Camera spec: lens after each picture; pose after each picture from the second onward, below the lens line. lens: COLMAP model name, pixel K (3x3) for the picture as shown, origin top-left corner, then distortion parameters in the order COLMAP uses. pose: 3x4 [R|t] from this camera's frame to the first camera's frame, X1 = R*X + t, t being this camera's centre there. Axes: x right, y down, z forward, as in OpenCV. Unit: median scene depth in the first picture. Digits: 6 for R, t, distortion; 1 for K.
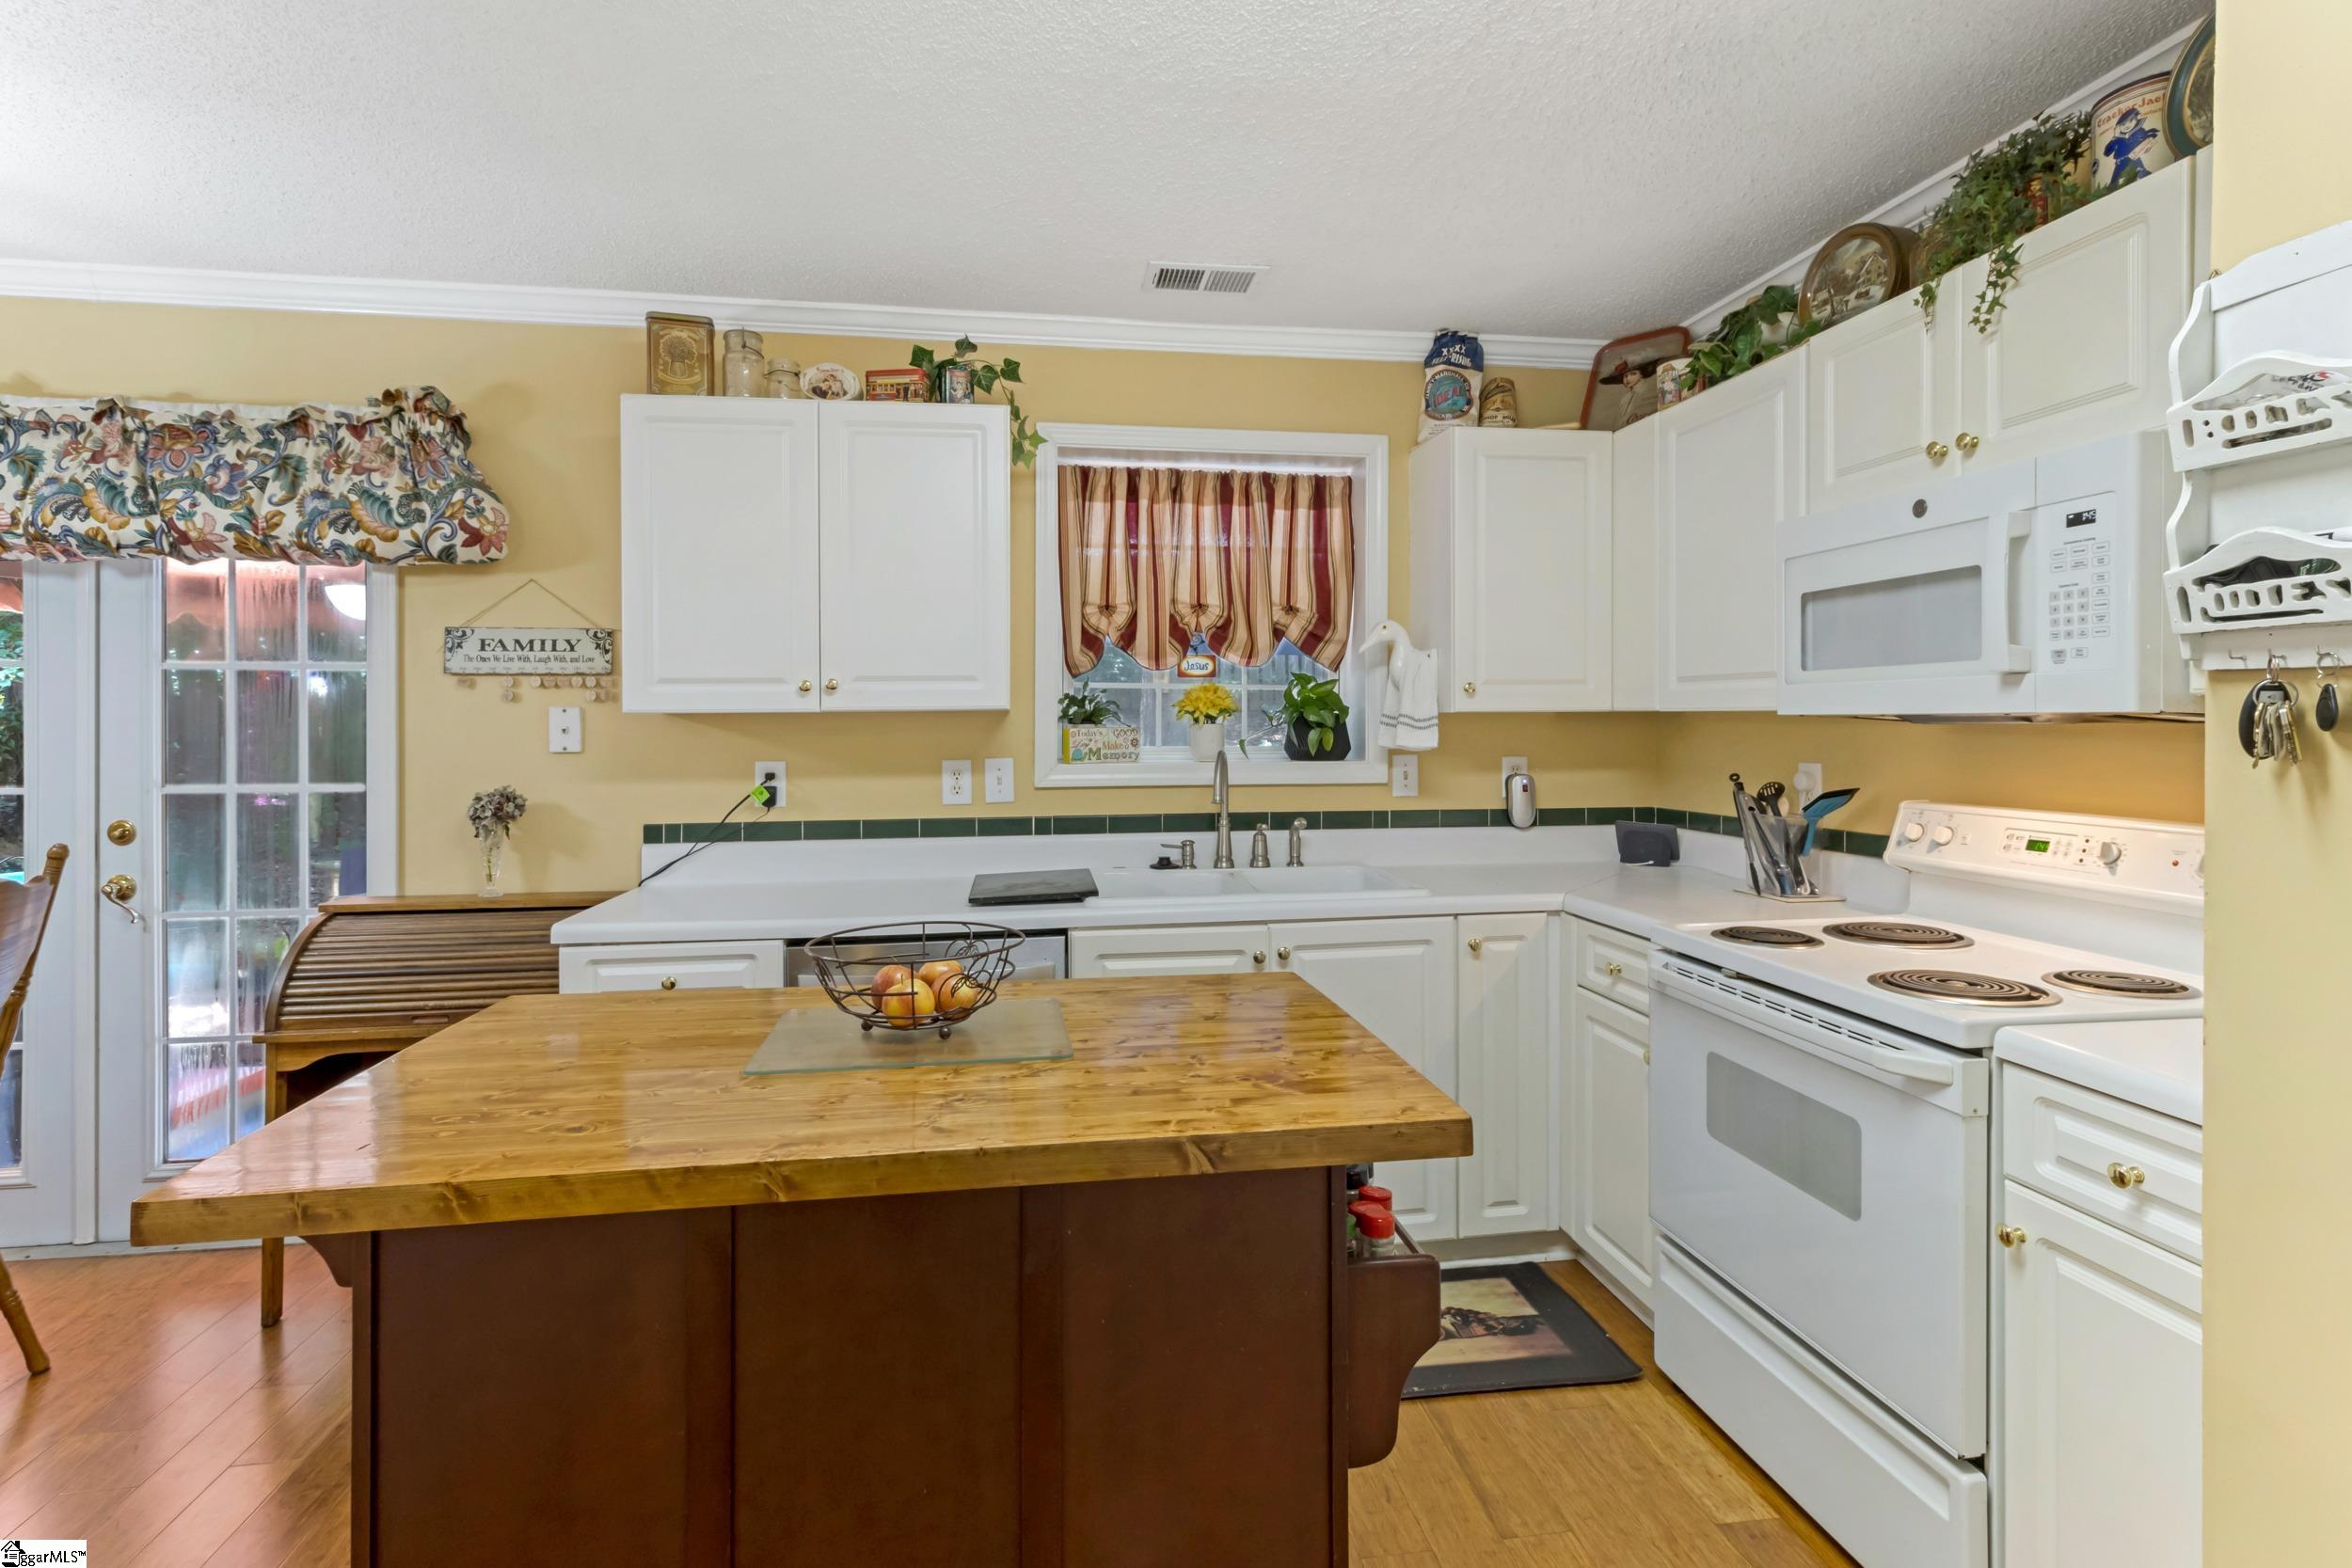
lens RADIAL K [[1125.3, 0, 1183.1], [0, 1125.3, 737.1], [0, 0, 1]] dist [0.002579, 0.001759]
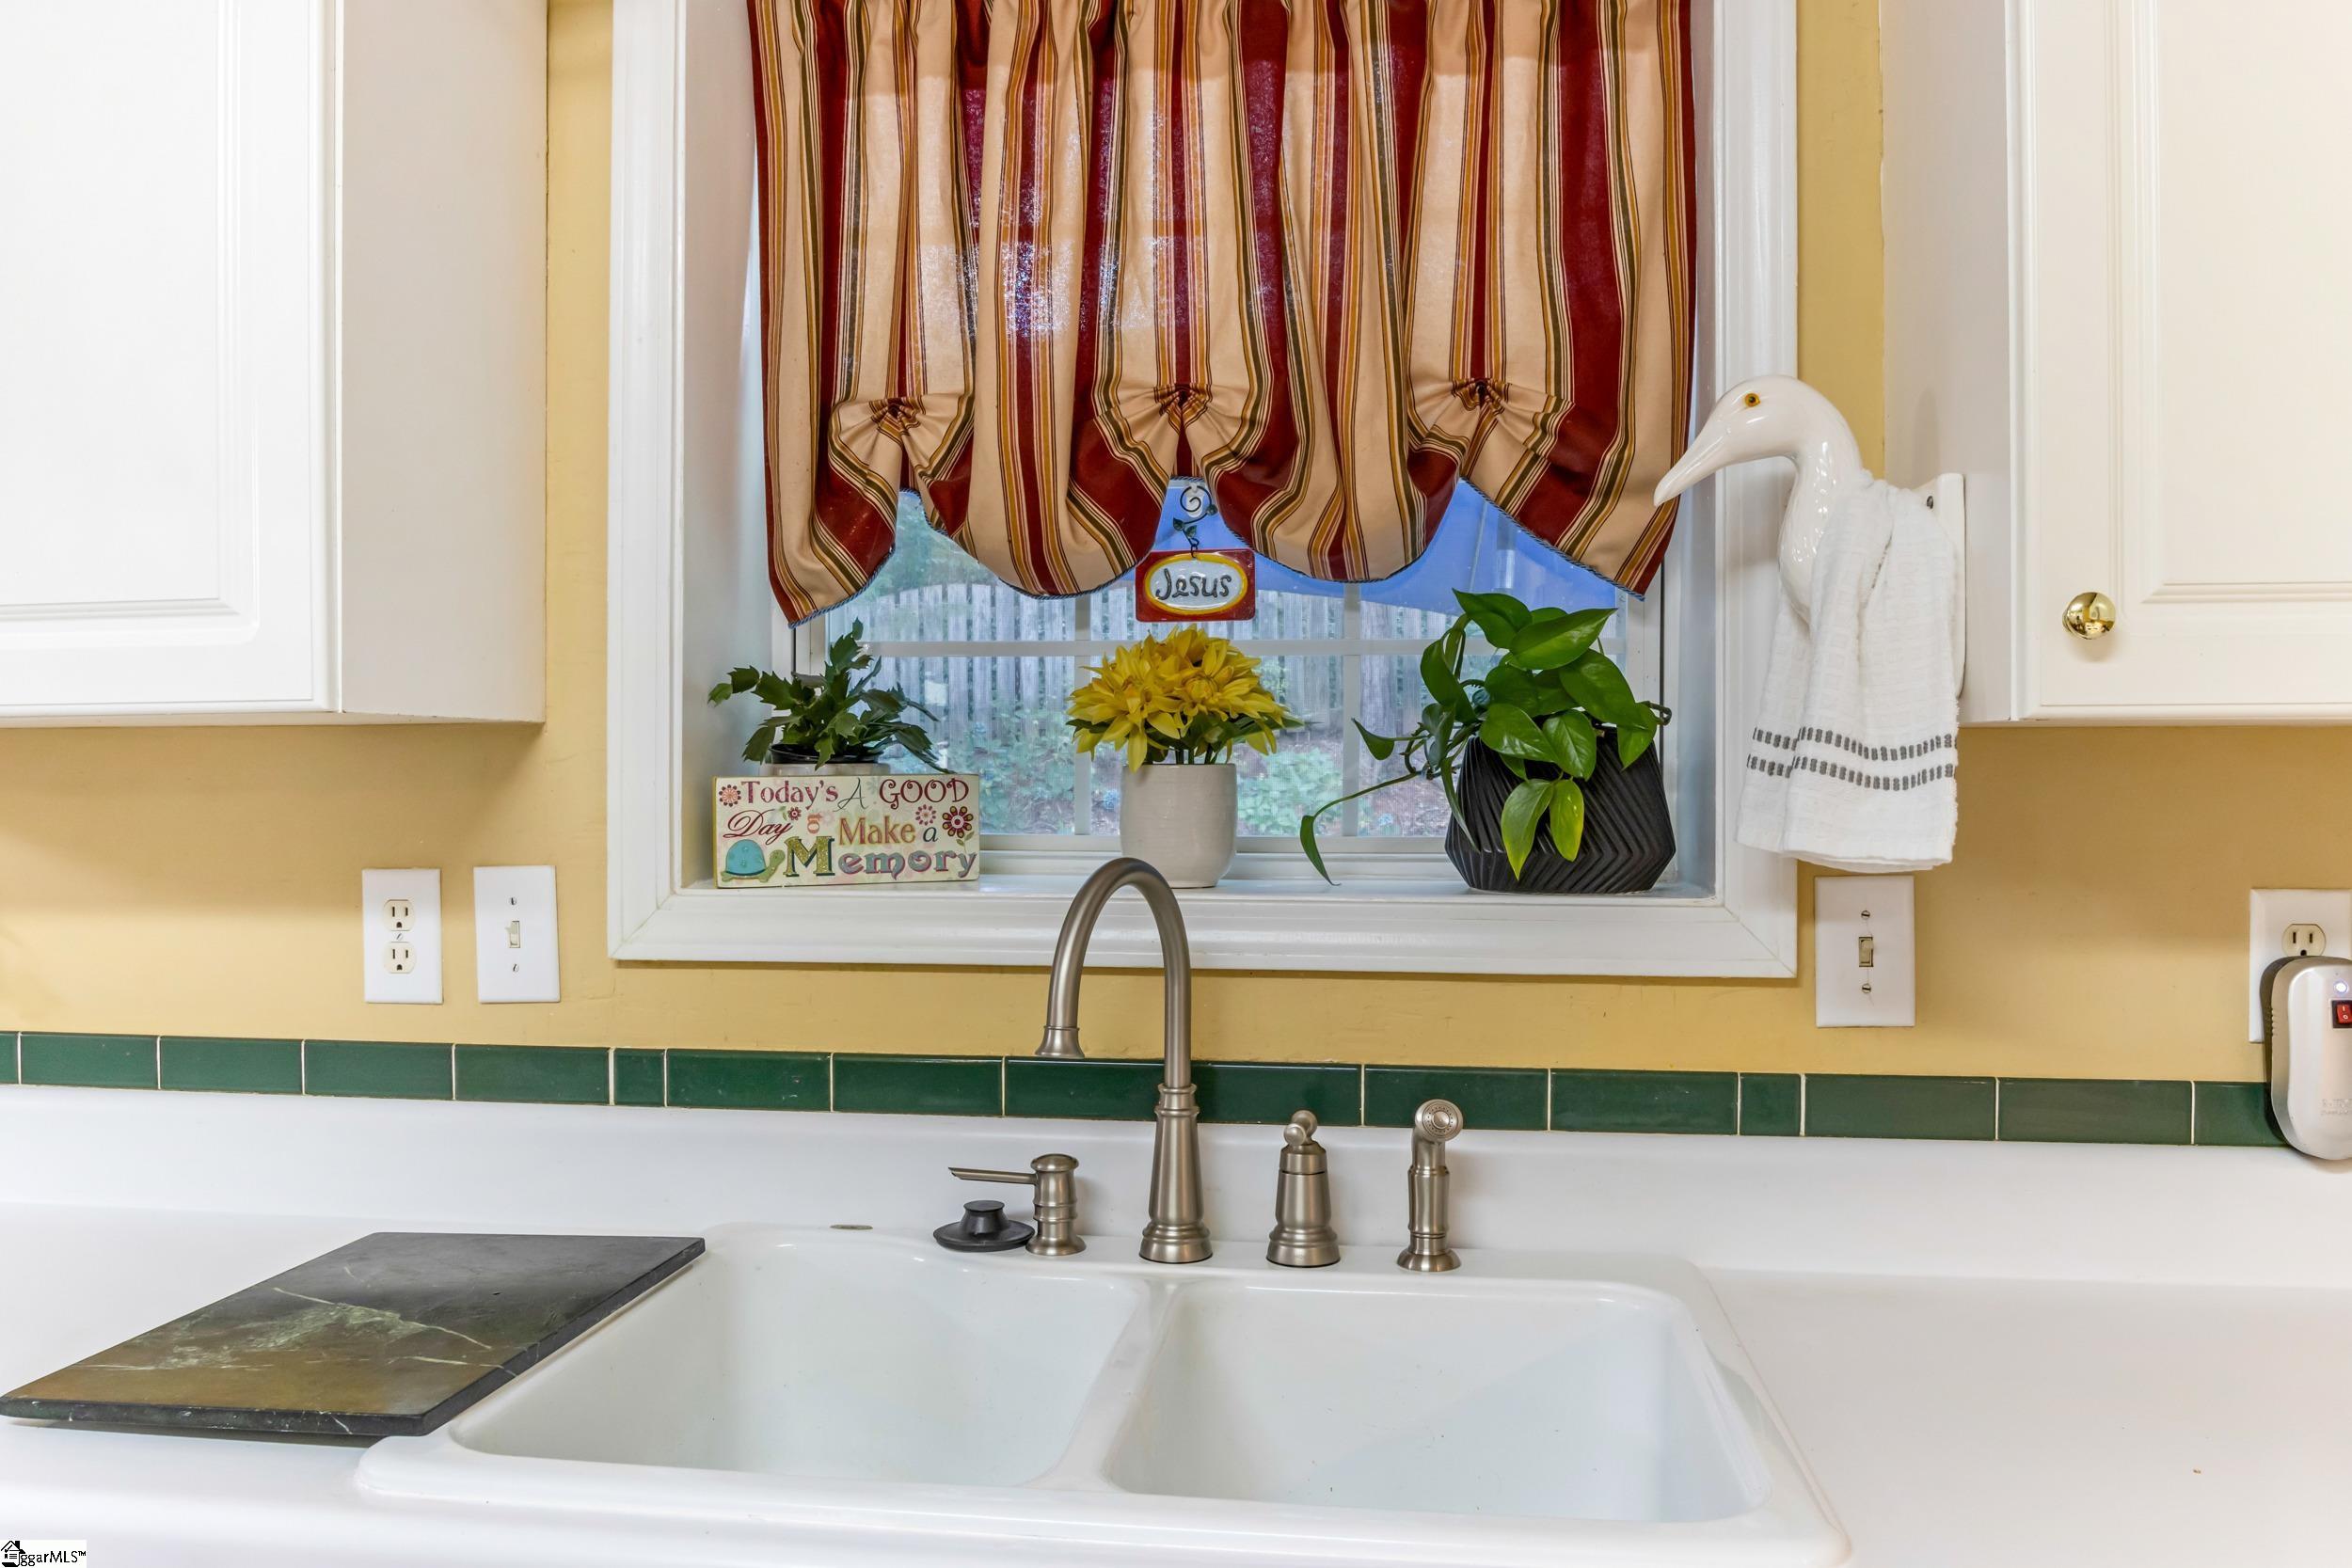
lens RADIAL K [[1730.8, 0, 1175.3], [0, 1730.8, 784.7], [0, 0, 1]] dist [-0.049945, -0.001659]
pose [[0.955426, 0.007559, -0.295135, 0.162298], [-0.006770, 0.999970, 0.003695, -0.007913], [0.295154, -0.001532, 0.955448, 0.553159]]
